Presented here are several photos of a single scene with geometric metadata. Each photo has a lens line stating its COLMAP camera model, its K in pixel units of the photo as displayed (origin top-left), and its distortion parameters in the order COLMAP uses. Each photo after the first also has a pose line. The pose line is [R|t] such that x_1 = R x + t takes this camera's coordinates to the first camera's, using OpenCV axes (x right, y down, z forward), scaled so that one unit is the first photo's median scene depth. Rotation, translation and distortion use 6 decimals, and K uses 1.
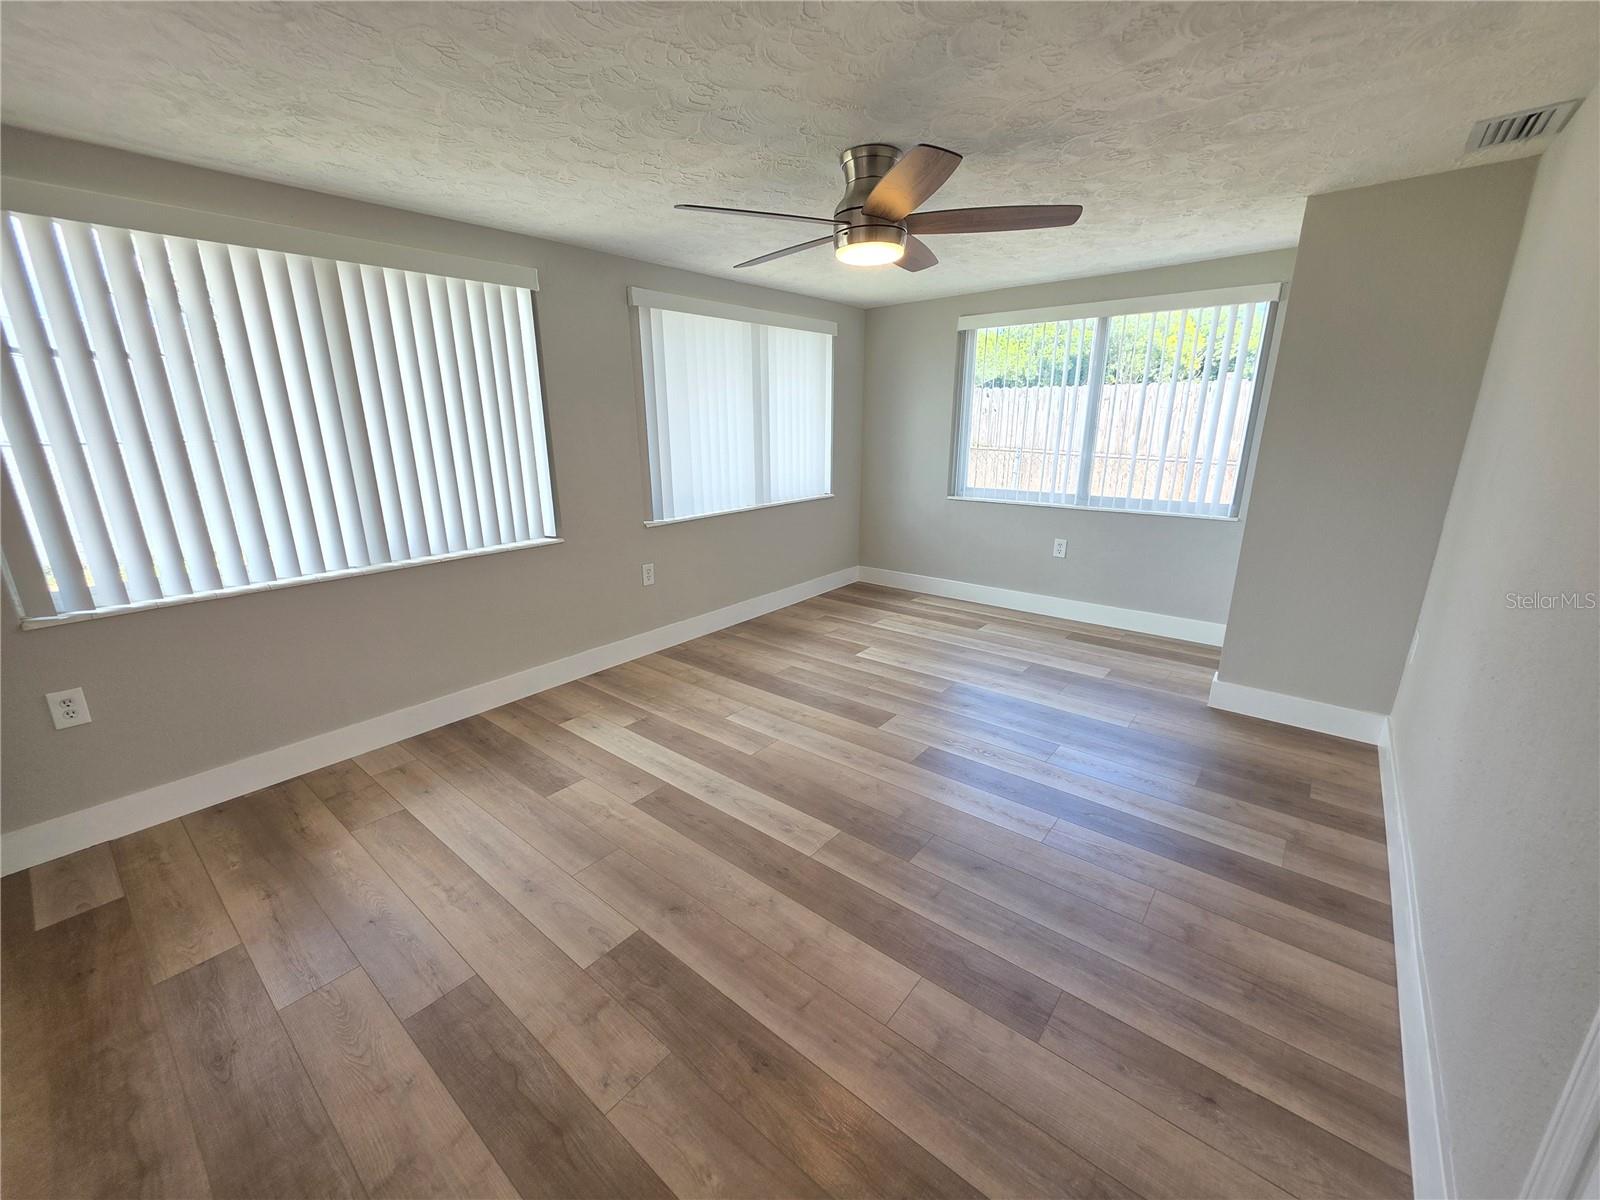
lens RADIAL K [[648.0, 0, 771.6], [0, 648.0, 608.7], [0, 0, 1]] dist [0.001850, 0.000068]
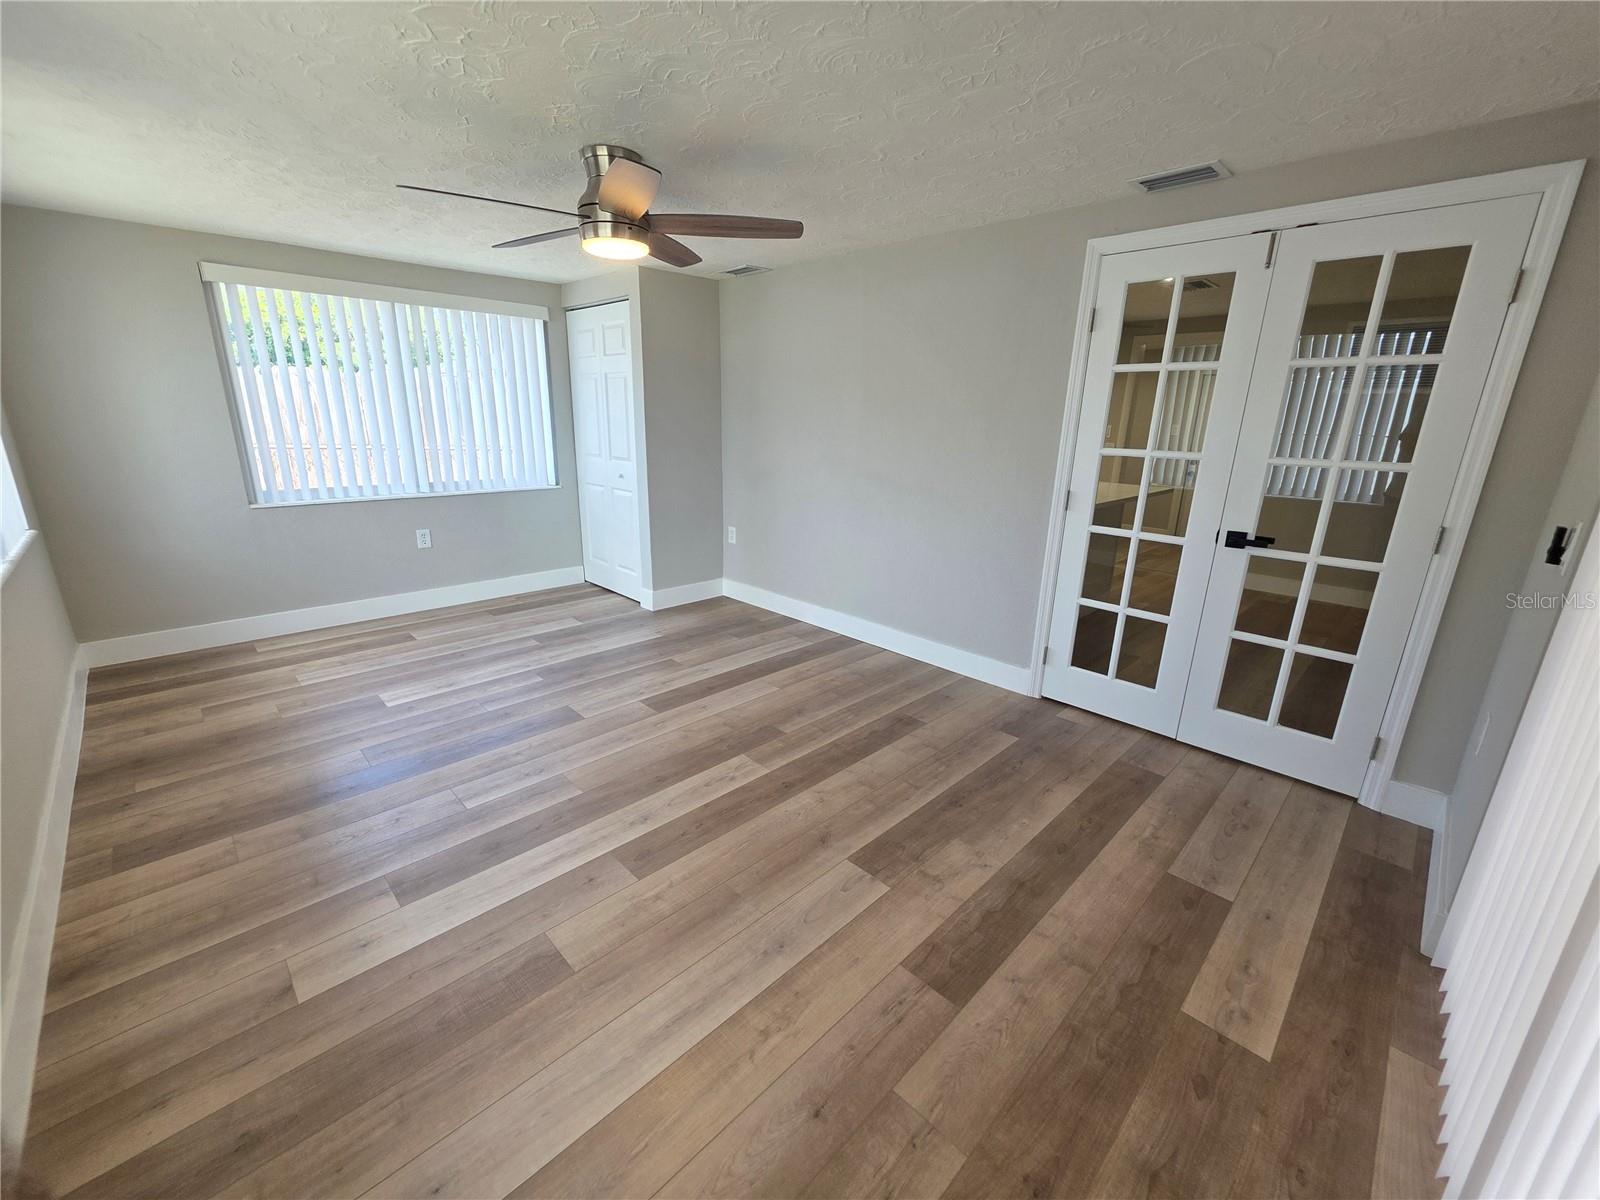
lens RADIAL K [[648.0, 0, 810.5], [0, 648.0, 604.8], [0, 0, 1]] dist [0.001850, 0.000068]
pose [[0.070068, -0.273055, 0.959443, -0.543982], [0.263445, 0.932725, 0.246212, -0.099703], [-0.962127, 0.235509, 0.137289, 0.371016]]
